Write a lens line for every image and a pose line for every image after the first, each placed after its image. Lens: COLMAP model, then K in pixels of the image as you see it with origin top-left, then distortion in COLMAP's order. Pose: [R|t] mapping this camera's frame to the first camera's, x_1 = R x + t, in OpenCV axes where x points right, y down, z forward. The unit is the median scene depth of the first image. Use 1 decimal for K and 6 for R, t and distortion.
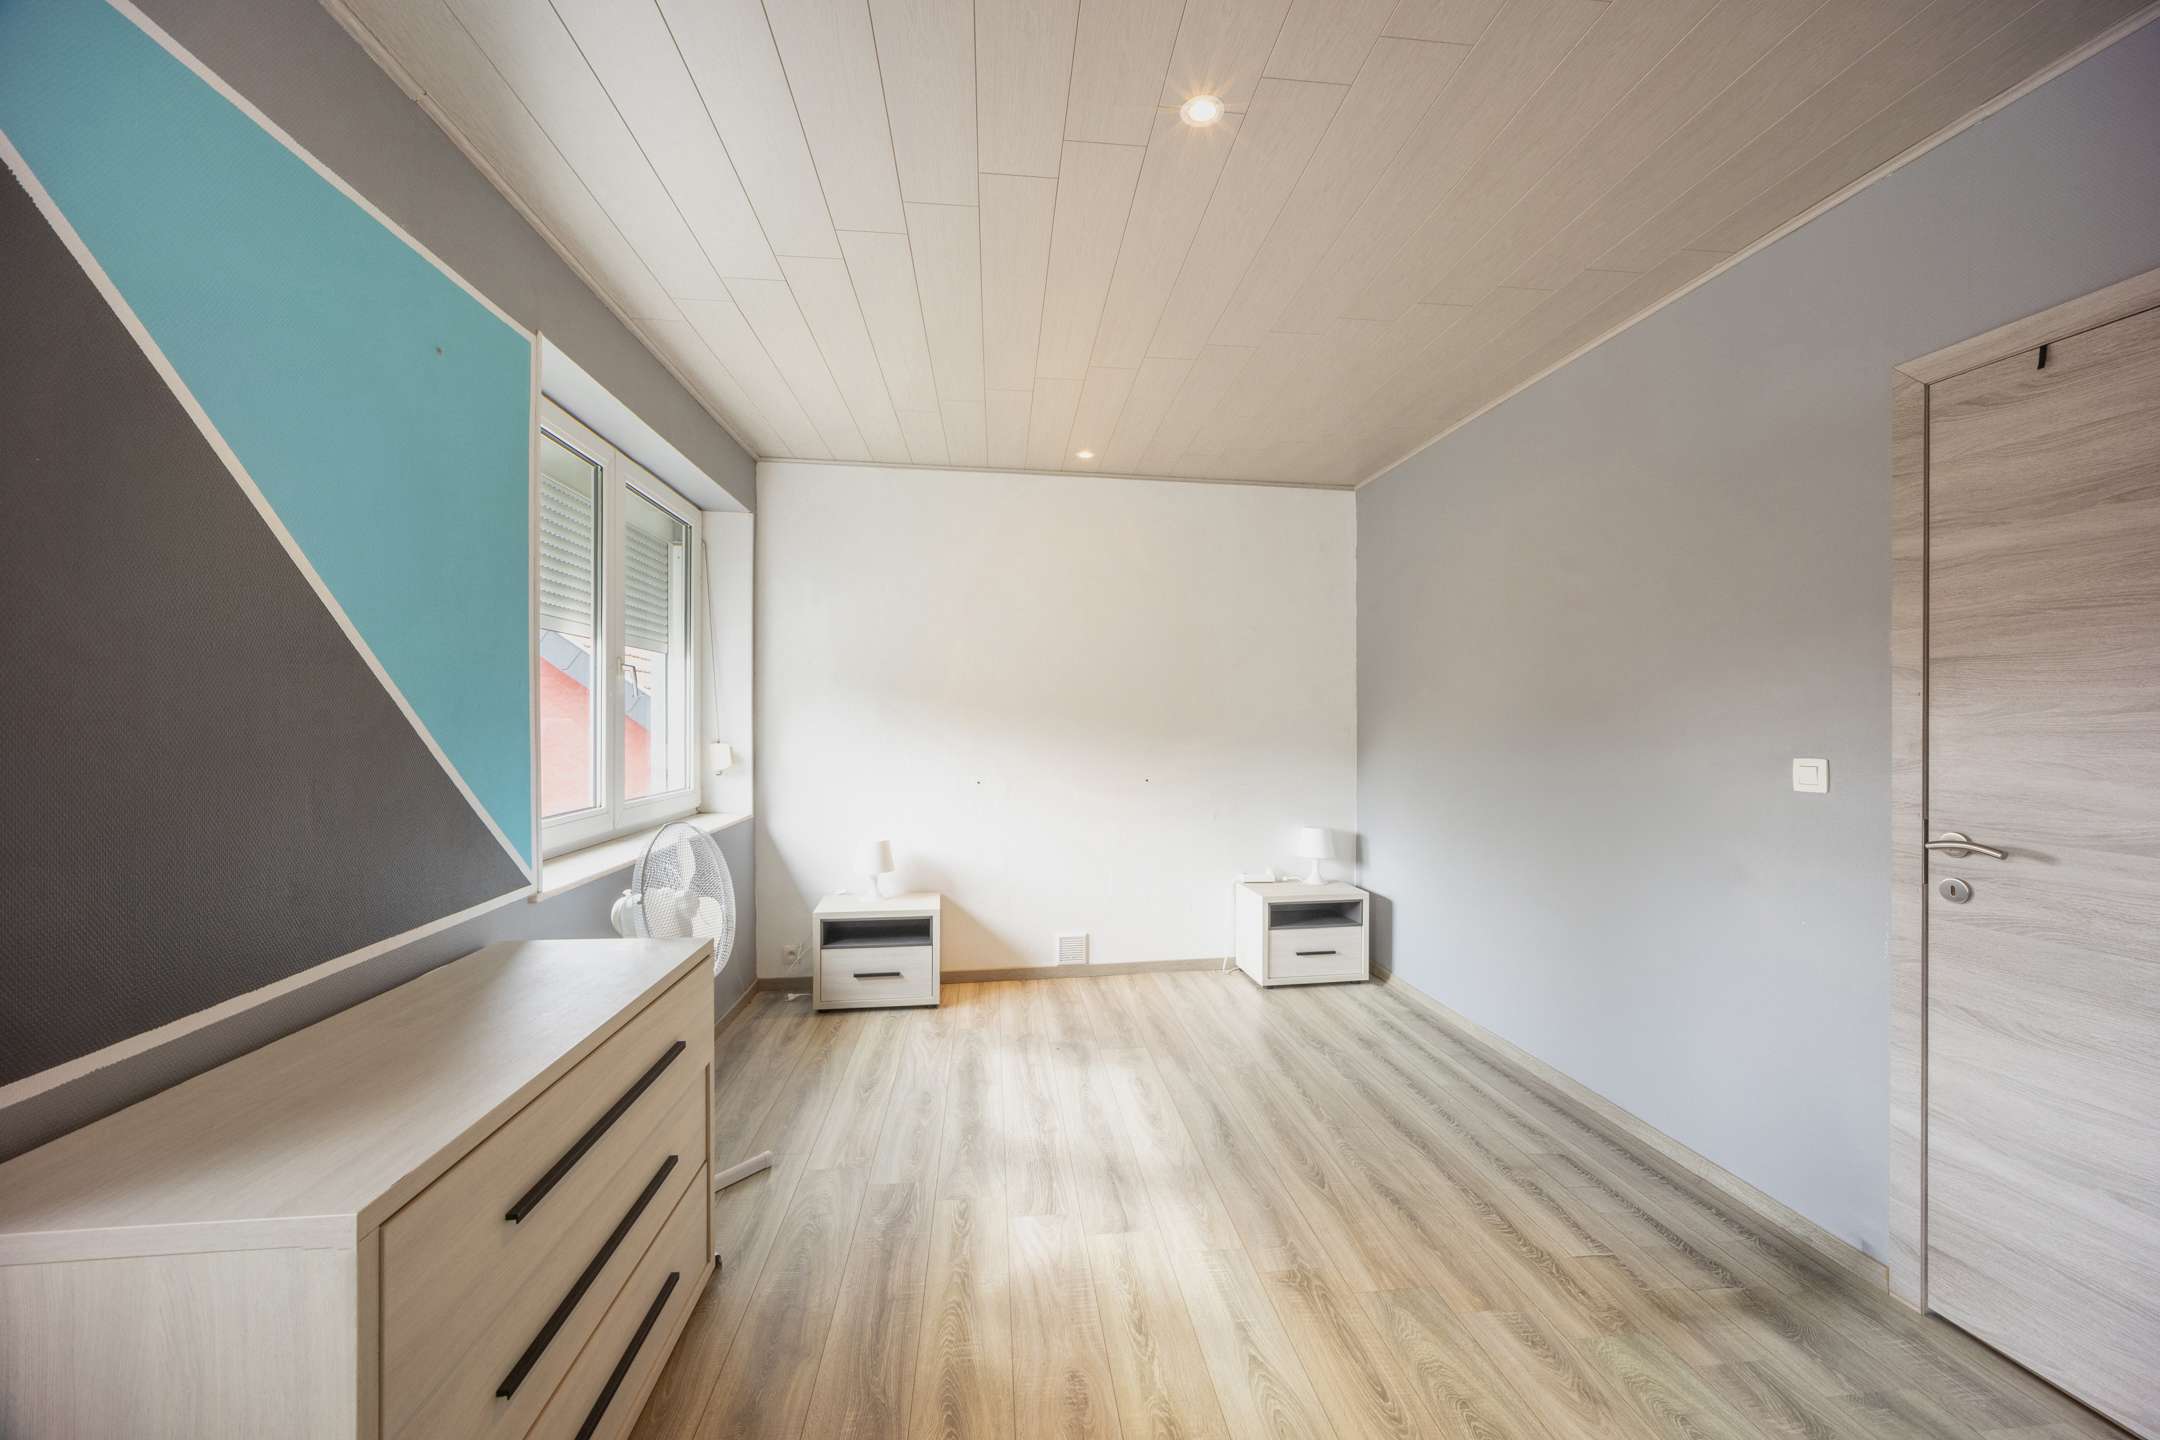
lens RADIAL K [[830.6, 0, 1080.0], [0, 830.6, 720.0], [0, 0, 1]] dist [-0.016093, 0.000129]
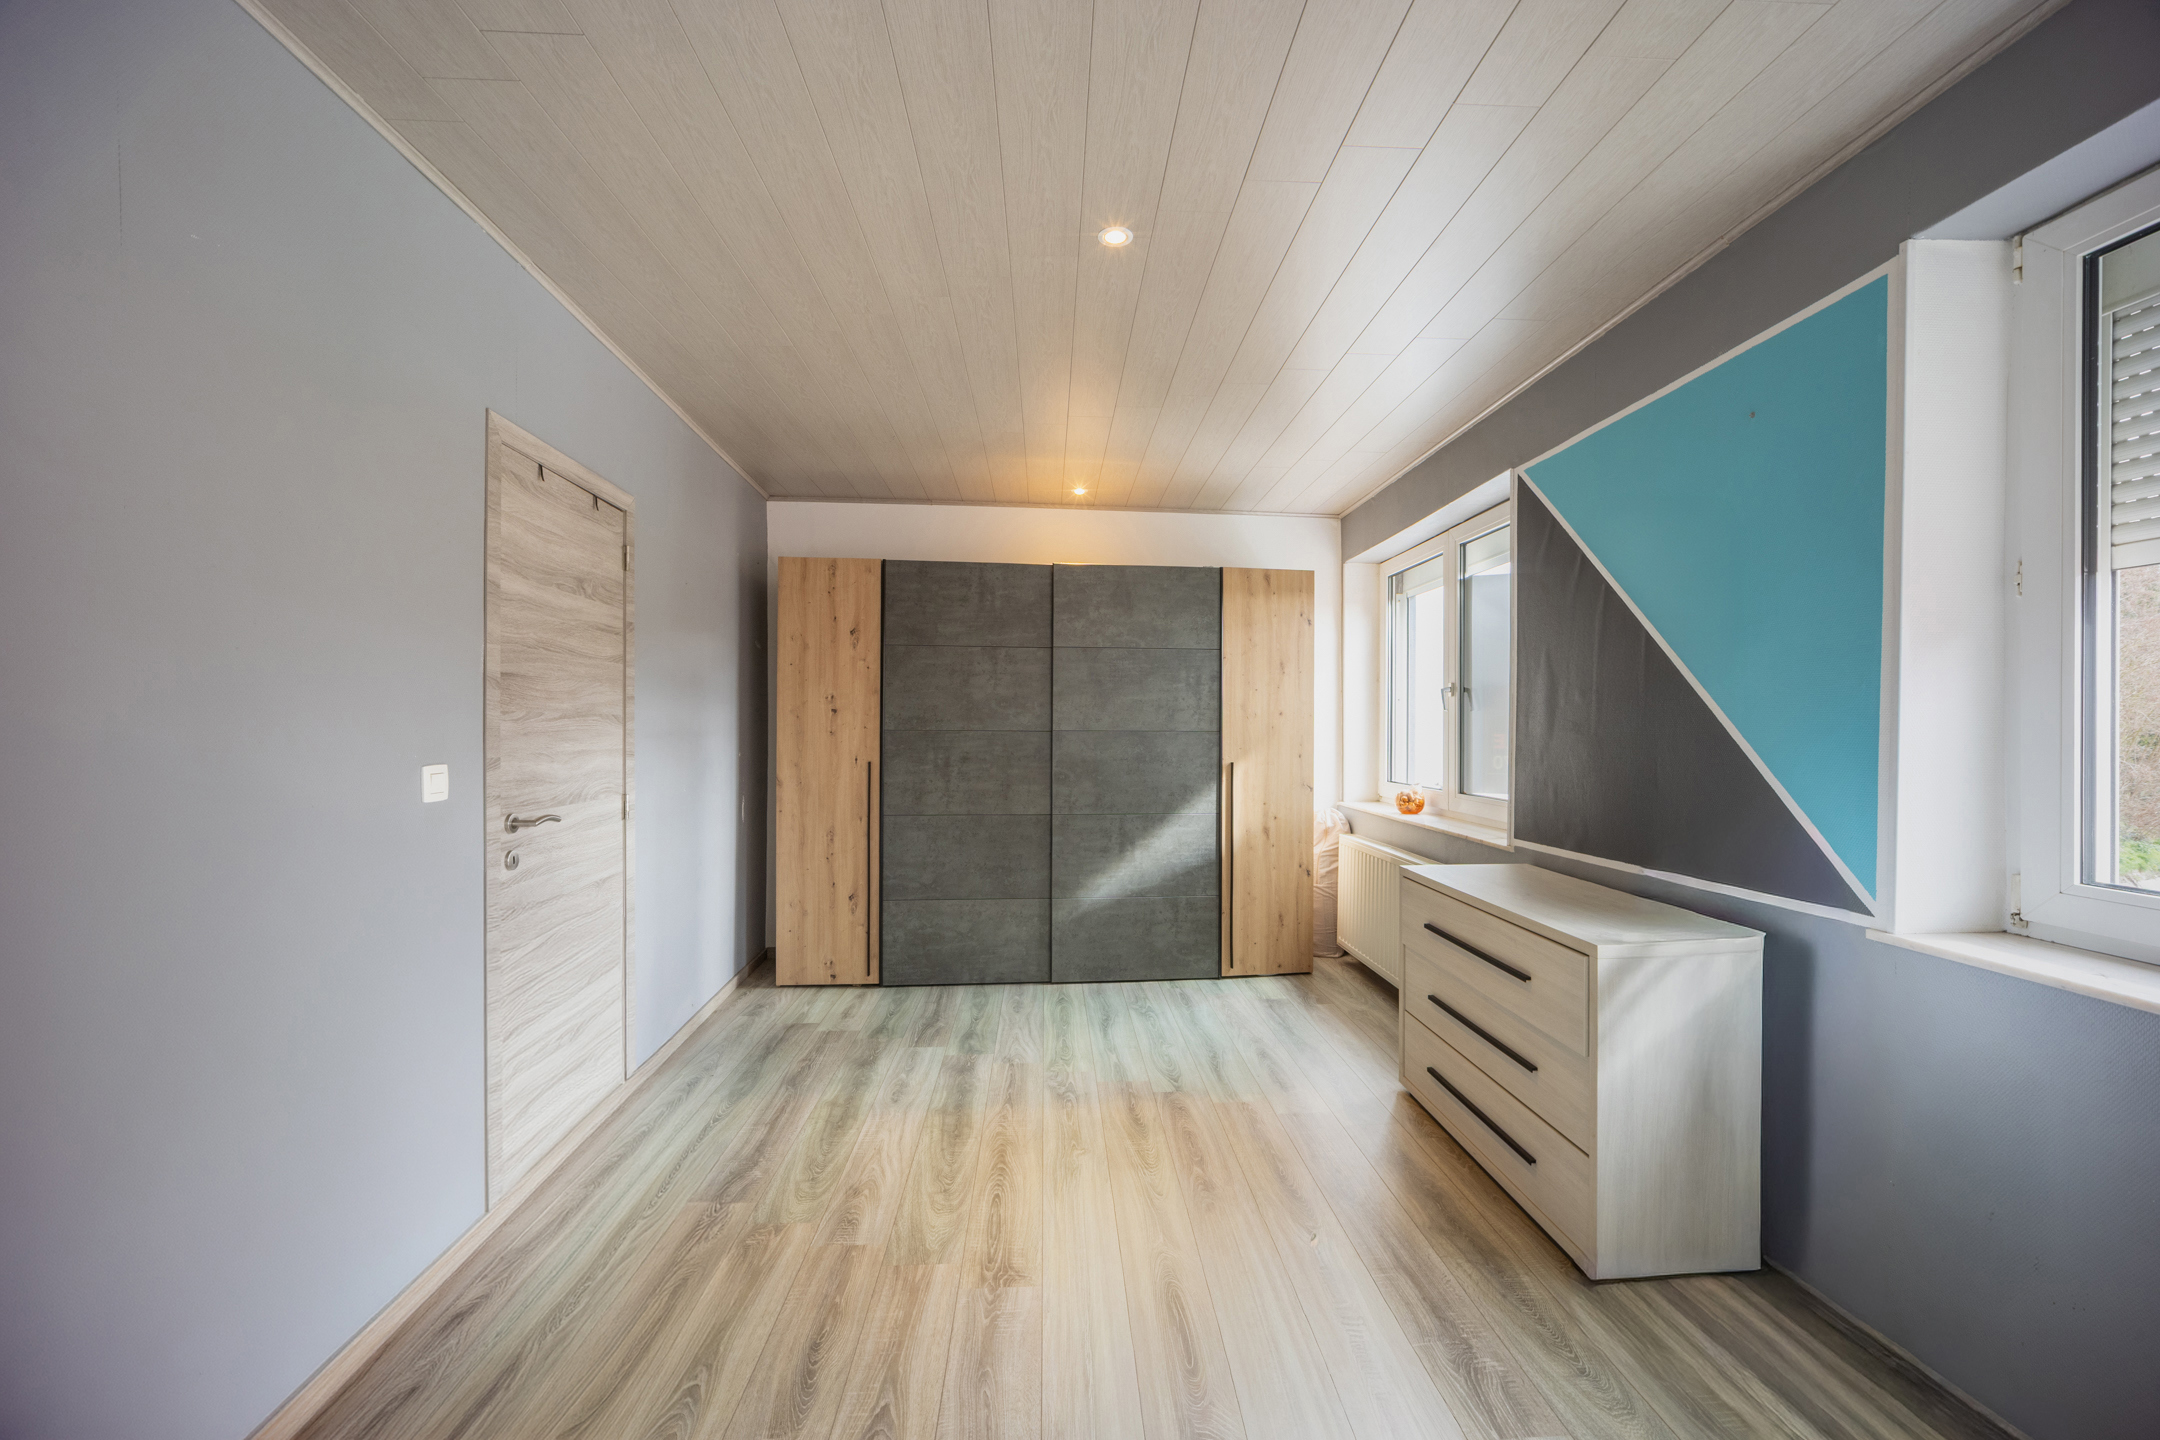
lens RADIAL K [[830.6, 0, 1080.0], [0, 830.6, 720.0], [0, 0, 1]] dist [-0.016093, 0.000129]
pose [[-0.997466, 0.000433, 0.071138, 0.107479], [0.000356, 0.999999, -0.001103, -0.003595], [-0.071139, -0.001075, -0.997466, 2.132443]]
